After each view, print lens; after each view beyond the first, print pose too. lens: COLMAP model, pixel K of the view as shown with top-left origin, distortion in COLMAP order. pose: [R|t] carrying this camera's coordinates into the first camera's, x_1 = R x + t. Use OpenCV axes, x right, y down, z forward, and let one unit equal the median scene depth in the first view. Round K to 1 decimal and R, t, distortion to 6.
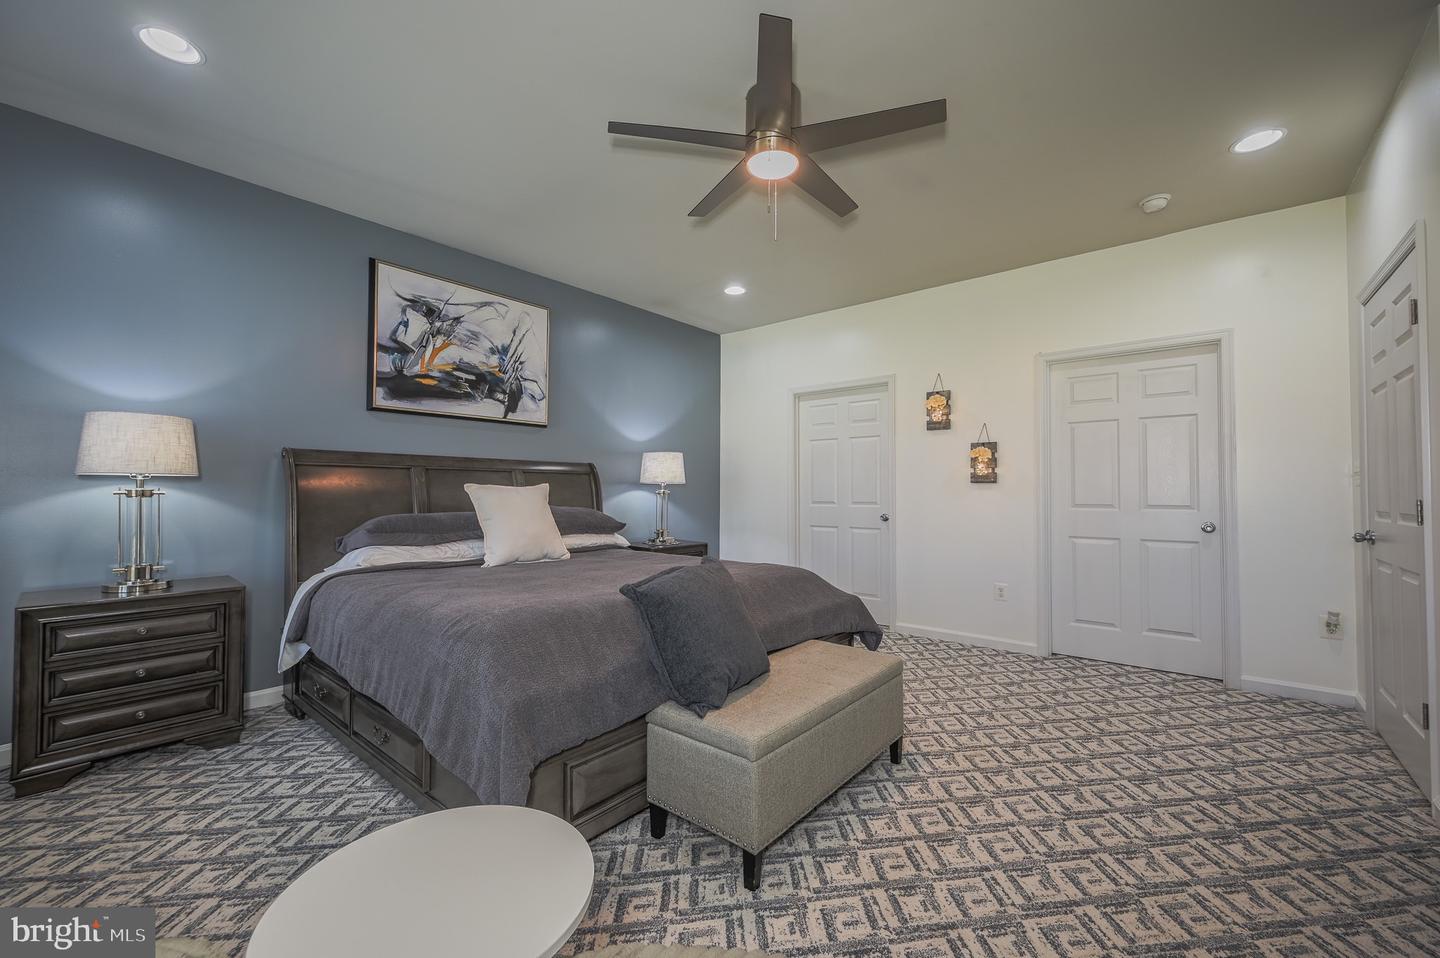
lens RADIAL K [[571.1, 0, 721.3], [0, 571.1, 481.2], [0, 0, 1]] dist [0.000943, -0.000059]
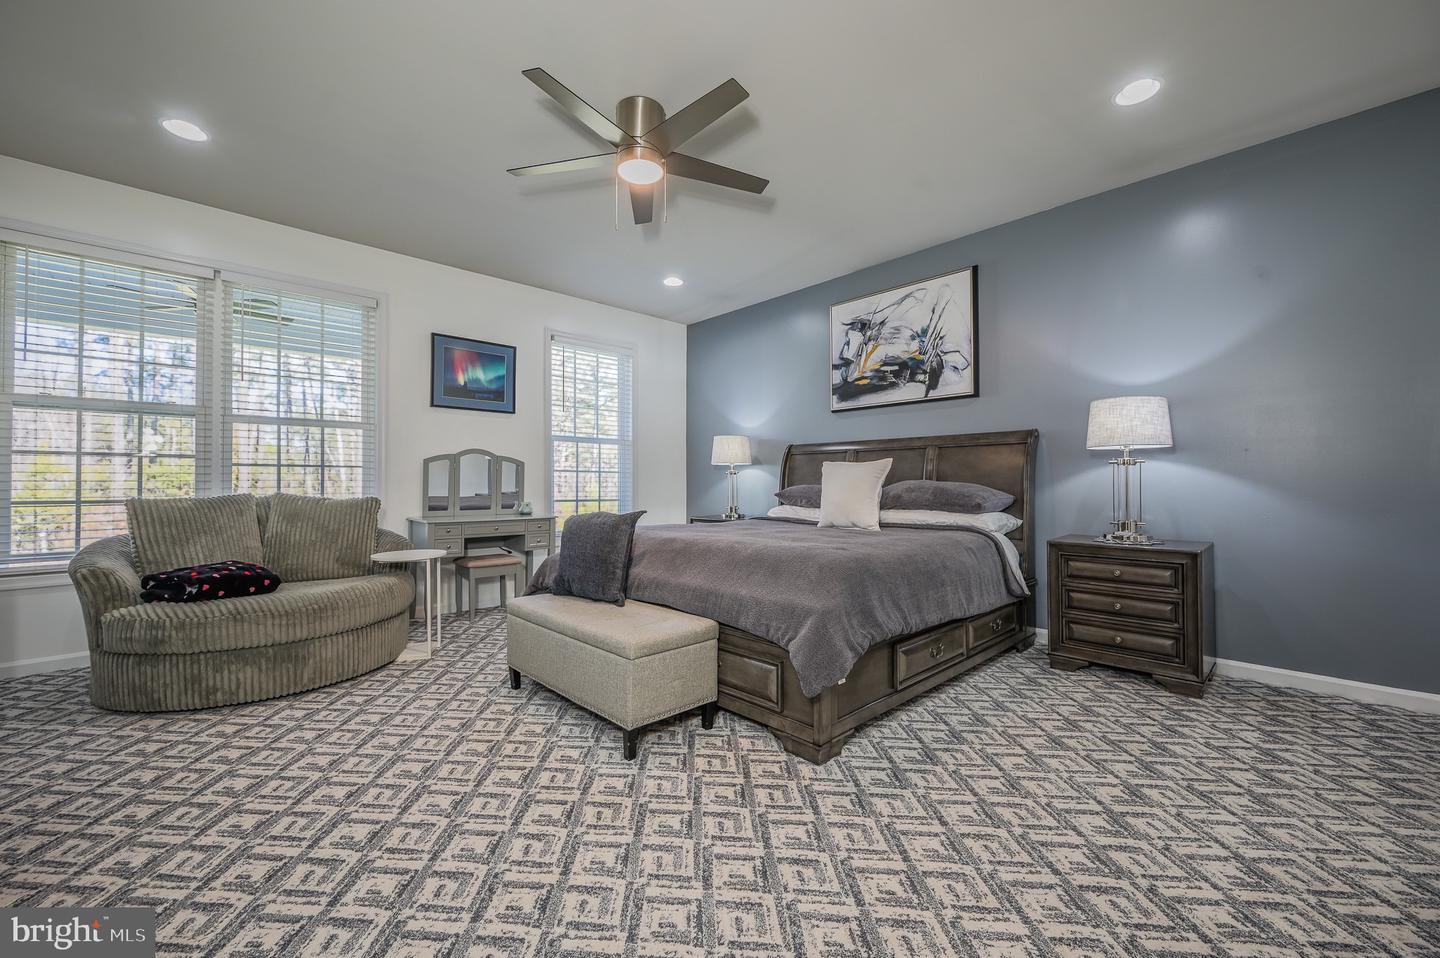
lens RADIAL K [[571.1, 0, 721.3], [0, 571.1, 481.2], [0, 0, 1]] dist [0.000943, -0.000059]
pose [[-0.116052, -0.006229, -0.993224, 0.719735], [0.019544, 0.999772, -0.008553, 0.046185], [0.993051, -0.020405, -0.115904, 0.769518]]
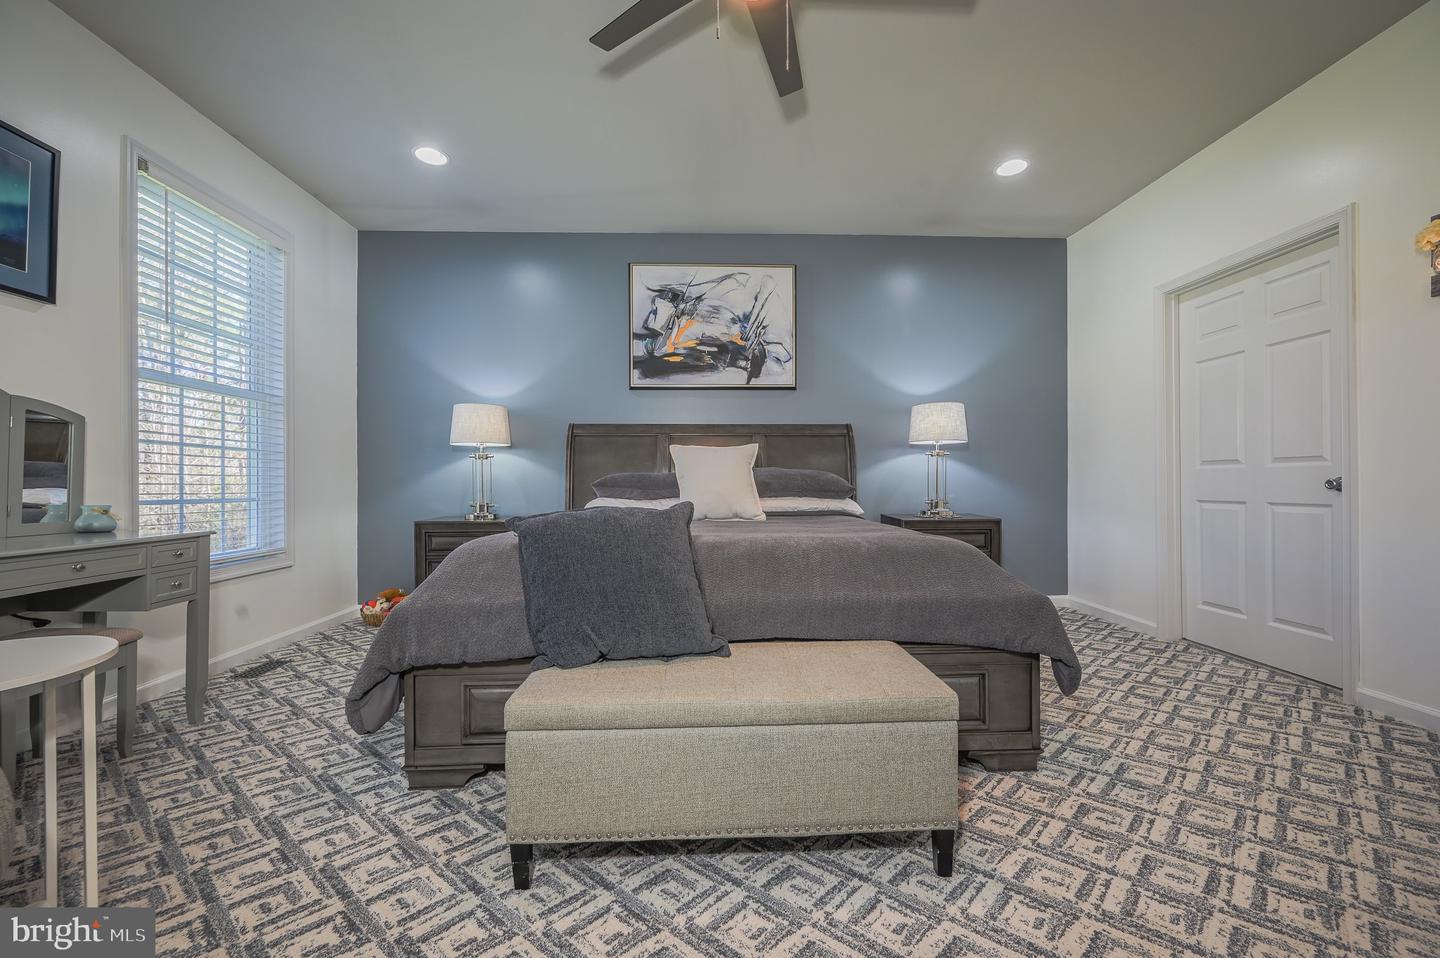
lens RADIAL K [[571.1, 0, 721.3], [0, 571.1, 481.2], [0, 0, 1]] dist [0.000943, -0.000059]
pose [[0.672084, -0.005830, -0.740452, 0.358784], [0.019327, 0.999766, 0.009670, 0.054814], [0.740222, -0.020809, 0.672040, 0.279577]]
